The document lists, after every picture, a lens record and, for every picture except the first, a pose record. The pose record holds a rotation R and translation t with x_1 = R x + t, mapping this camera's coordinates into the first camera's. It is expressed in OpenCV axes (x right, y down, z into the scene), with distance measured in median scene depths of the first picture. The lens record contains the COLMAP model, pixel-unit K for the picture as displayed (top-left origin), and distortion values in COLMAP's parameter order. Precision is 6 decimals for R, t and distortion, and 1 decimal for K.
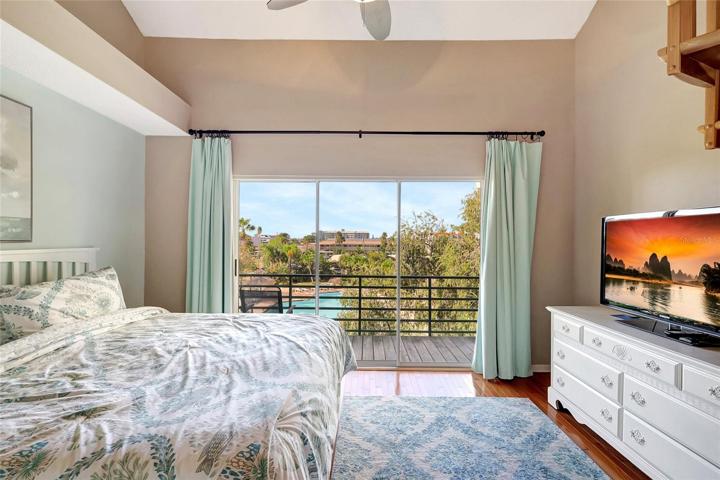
lens RADIAL K [[334.1, 0, 361.3], [0, 334.1, 241.7], [0, 0, 1]] dist [0.004259, -0.000794]
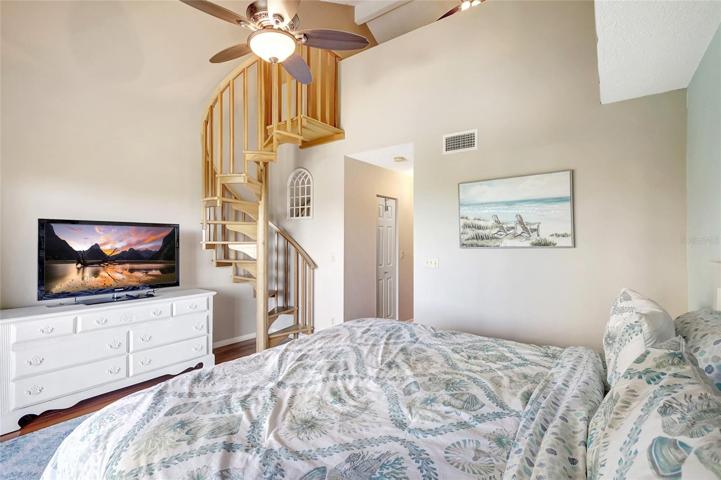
lens RADIAL K [[334.6, 0, 359.4], [0, 334.6, 236.1], [0, 0, 1]] dist [0.004259, -0.000794]
pose [[-0.803607, -0.023713, 0.594687, -1.053631], [-0.024096, 0.999683, 0.007301, -0.037537], [-0.594672, -0.008463, -0.803924, 1.849540]]
